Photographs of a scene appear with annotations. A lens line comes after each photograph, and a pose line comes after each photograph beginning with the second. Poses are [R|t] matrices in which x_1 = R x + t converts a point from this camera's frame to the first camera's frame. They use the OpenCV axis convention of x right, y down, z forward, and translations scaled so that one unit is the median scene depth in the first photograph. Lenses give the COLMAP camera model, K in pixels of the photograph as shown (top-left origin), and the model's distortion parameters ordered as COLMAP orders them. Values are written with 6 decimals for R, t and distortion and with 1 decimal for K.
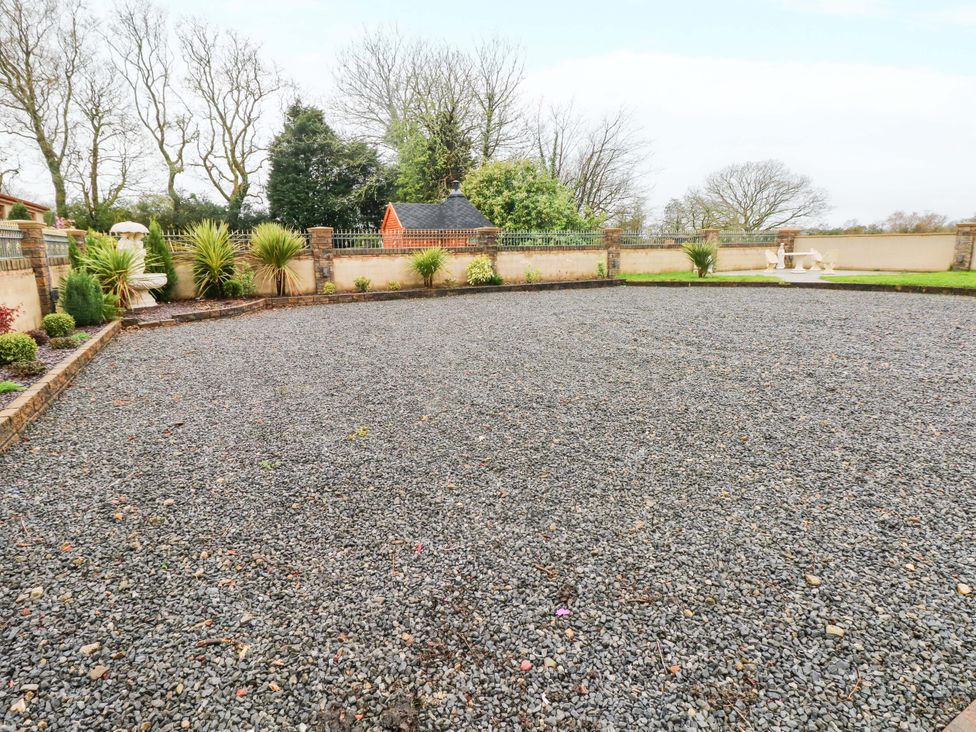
lens RADIAL K [[532.5, 0, 484.4], [0, 532.5, 359.8], [0, 0, 1]] dist [0.000409, -0.015592]
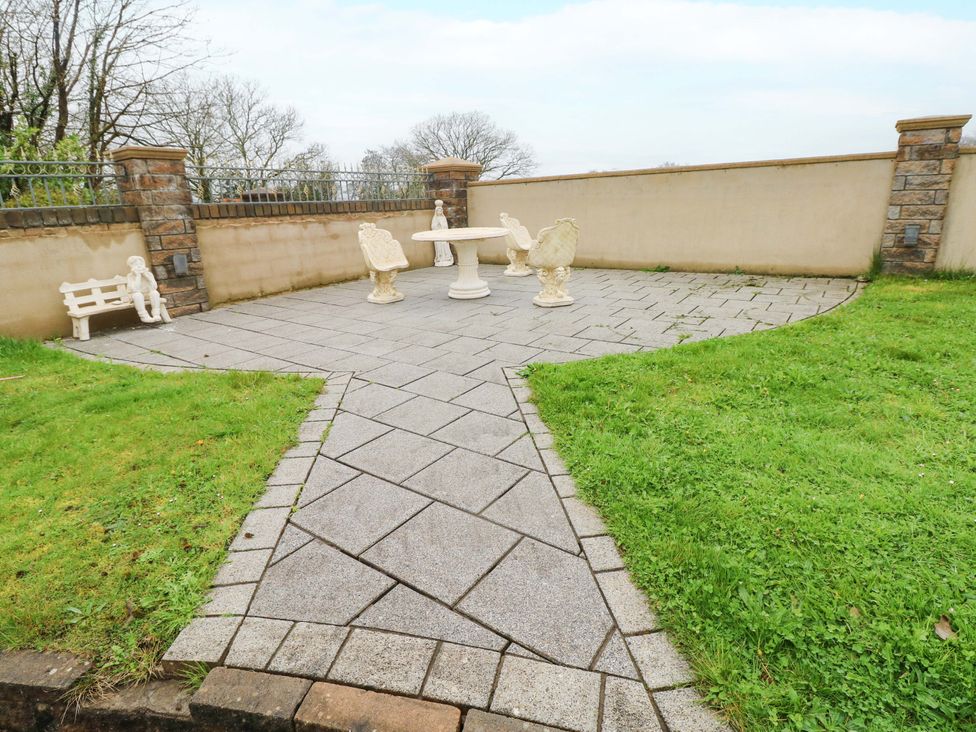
lens RADIAL K [[504.9, 0, 483.9], [0, 504.9, 355.4], [0, 0, 1]] dist [0.001682, -0.014776]
pose [[0.895005, -0.145711, 0.421586, 0.244203], [0.115546, 0.988614, 0.096391, -0.081386], [-0.430831, -0.037558, 0.901651, 0.379637]]
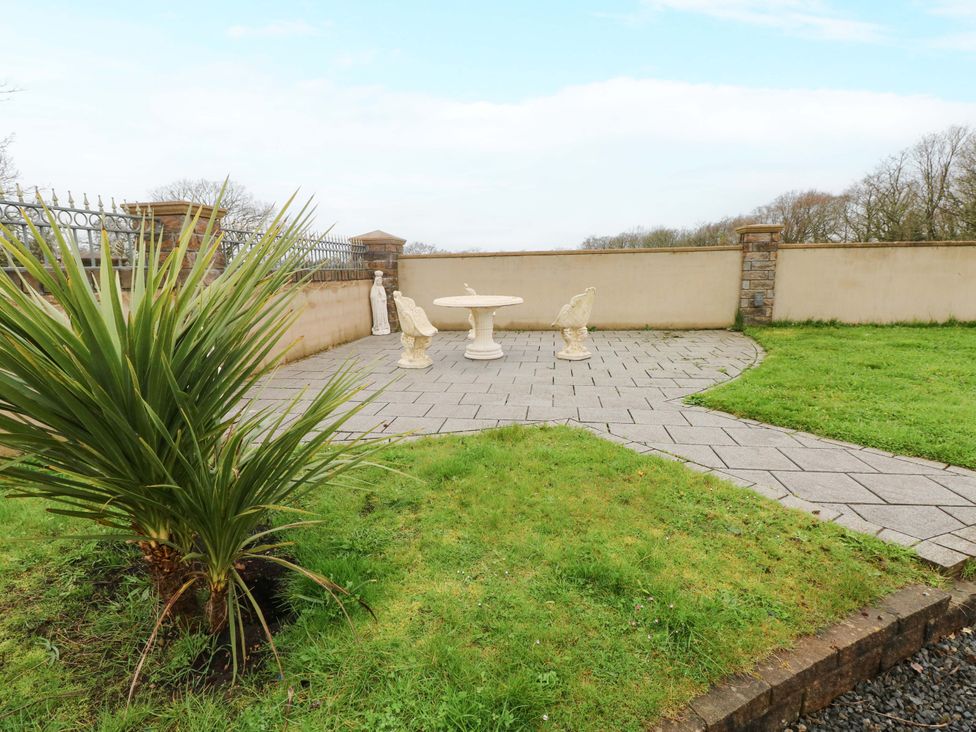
lens RADIAL K [[504.9, 0, 483.9], [0, 504.9, 355.4], [0, 0, 1]] dist [0.001682, -0.014776]
pose [[0.588492, -0.128461, 0.798232, 0.175268], [0.175736, 0.984016, 0.028799, -0.090291], [-0.789173, 0.123330, 0.601661, 0.420529]]
